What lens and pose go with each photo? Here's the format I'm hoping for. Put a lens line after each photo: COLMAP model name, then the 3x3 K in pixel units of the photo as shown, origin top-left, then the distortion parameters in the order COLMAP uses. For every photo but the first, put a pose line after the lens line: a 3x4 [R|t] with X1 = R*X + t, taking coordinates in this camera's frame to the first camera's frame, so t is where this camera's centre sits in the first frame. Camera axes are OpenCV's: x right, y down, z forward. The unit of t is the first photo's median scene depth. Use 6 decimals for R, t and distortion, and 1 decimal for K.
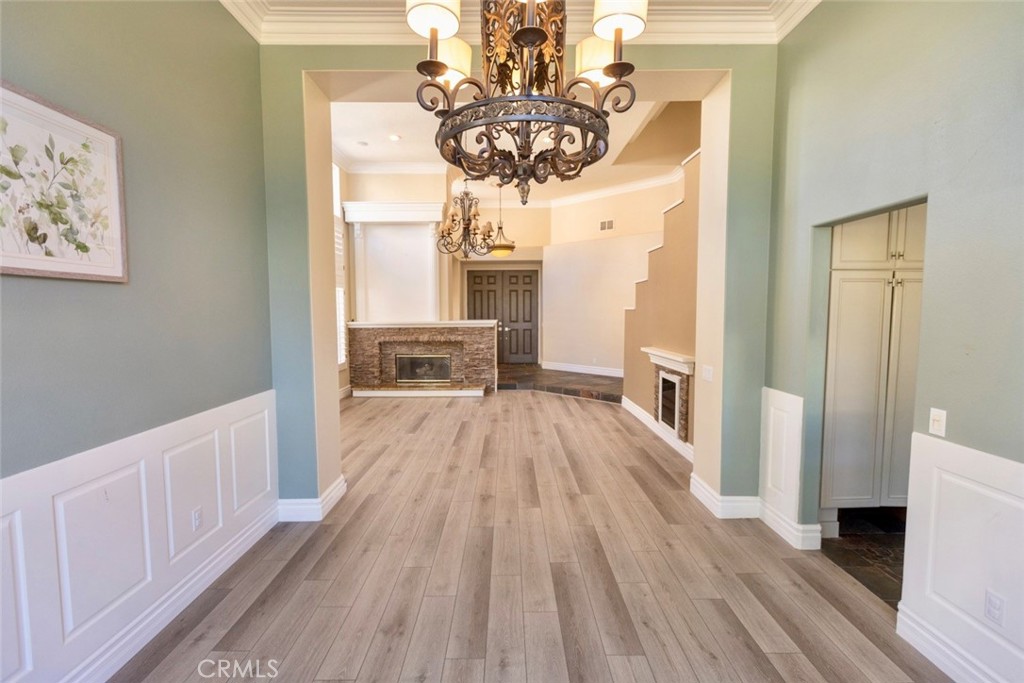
lens RADIAL K [[451.7, 0, 506.8], [0, 451.7, 341.9], [0, 0, 1]] dist [-0.000390, -0.001500]
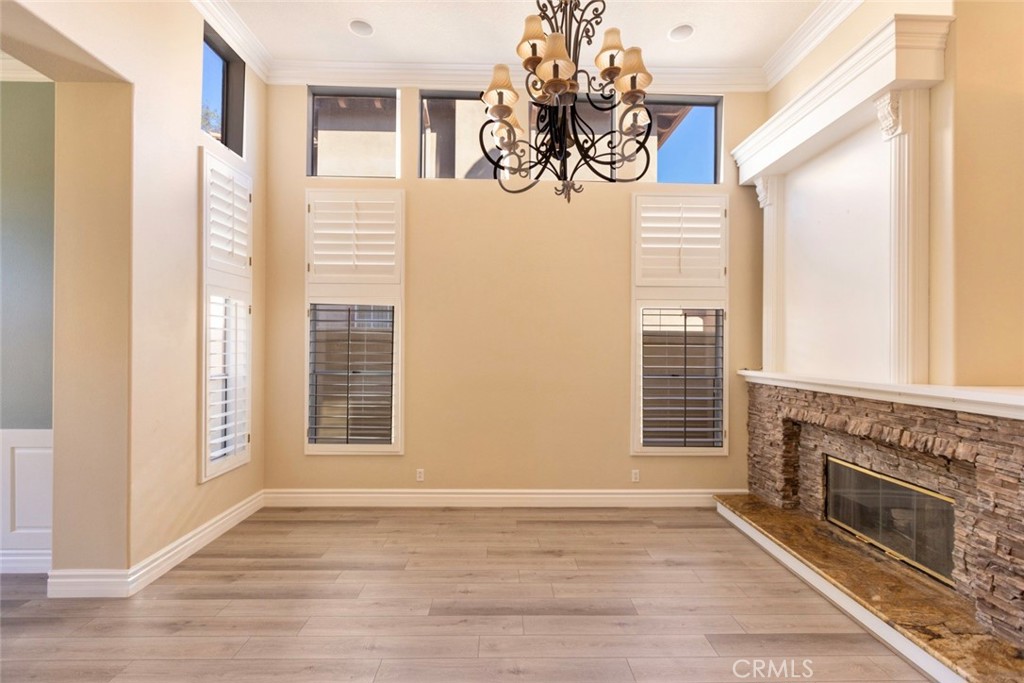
lens RADIAL K [[451.7, 0, 512.2], [0, 451.7, 345.2], [0, 0, 1]] dist [-0.000390, -0.001500]
pose [[0.020752, 0.004864, -0.999773, 0.173590], [-0.072058, 0.997395, 0.003357, -0.054743], [0.997185, 0.071972, 0.021049, 0.707049]]
